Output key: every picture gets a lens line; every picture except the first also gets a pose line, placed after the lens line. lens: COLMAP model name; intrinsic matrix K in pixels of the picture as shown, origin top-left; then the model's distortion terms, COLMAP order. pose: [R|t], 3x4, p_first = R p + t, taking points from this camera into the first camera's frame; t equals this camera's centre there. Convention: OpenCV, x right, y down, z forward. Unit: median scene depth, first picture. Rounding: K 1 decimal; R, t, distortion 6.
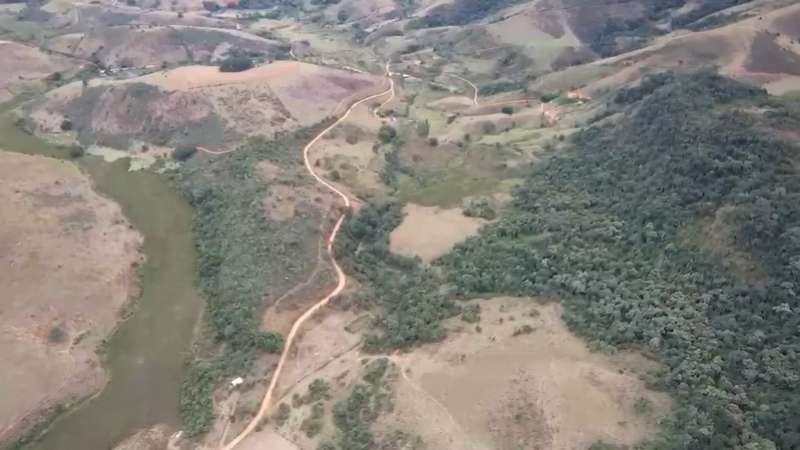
lens RADIAL K [[517.4, 0, 402.4], [0, 517.4, 226.3], [0, 0, 1]] dist [-0.077207, 0.069731]
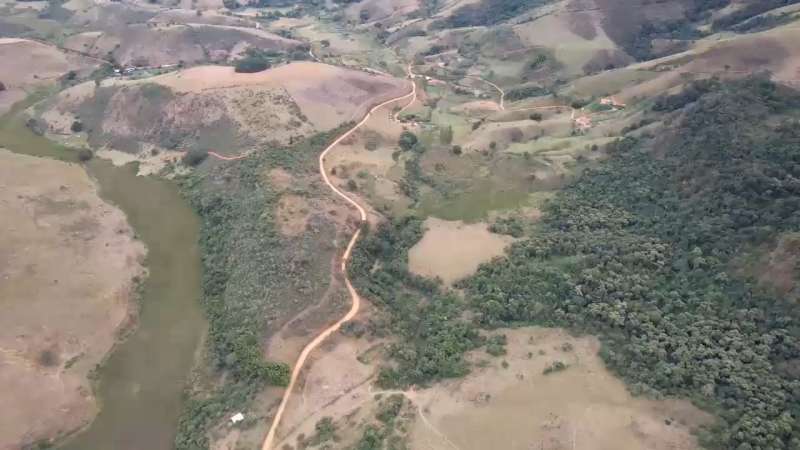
lens RADIAL K [[517.4, 0, 401.7], [0, 517.4, 225.2], [0, 0, 1]] dist [-0.077207, 0.069731]
pose [[0.999079, 0.020436, -0.037728, -0.003534], [-0.020471, 0.999790, -0.000547, -0.035320], [0.037708, 0.001319, 0.999288, 0.083644]]
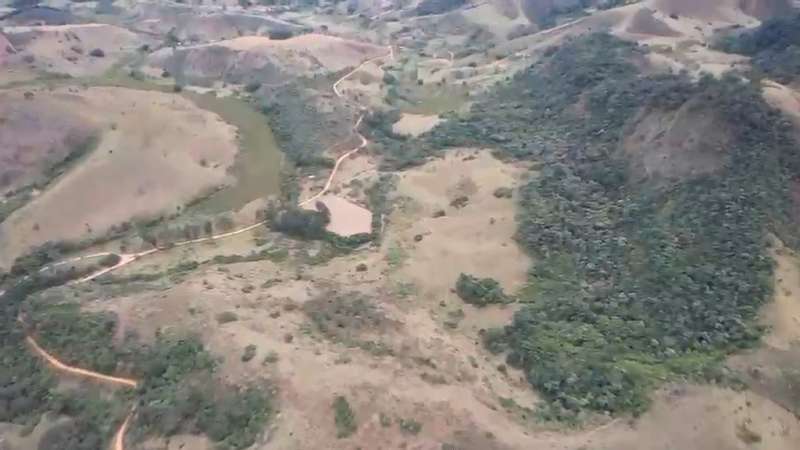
lens RADIAL K [[517.4, 0, 404.4], [0, 517.4, 227.8], [0, 0, 1]] dist [-0.077207, 0.069731]
pose [[0.999905, -0.007656, 0.011422, -0.008838], [0.007917, 0.999706, -0.022922, 0.421107], [-0.011244, 0.023010, 0.999672, -0.674968]]
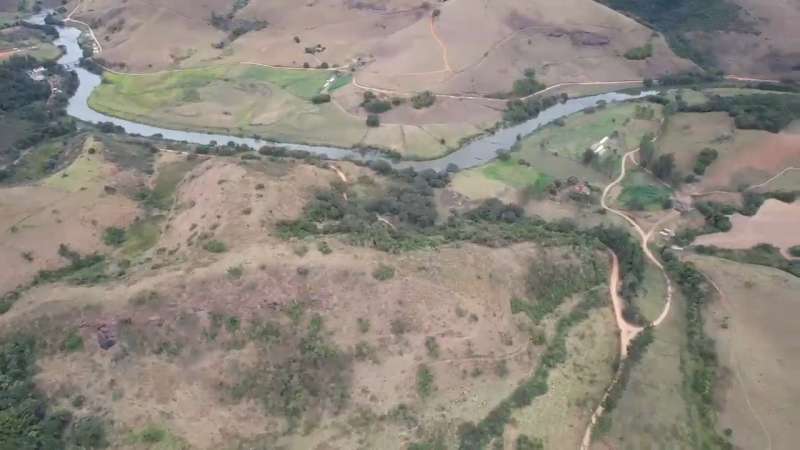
lens RADIAL K [[517.4, 0, 405.4], [0, 517.4, 222.1], [0, 0, 1]] dist [-0.077207, 0.069731]
pose [[-0.842665, 0.300641, -0.446689, 0.021126], [-0.320588, 0.386381, 0.864831, -0.249151], [0.432595, 0.871966, -0.229207, 0.388780]]
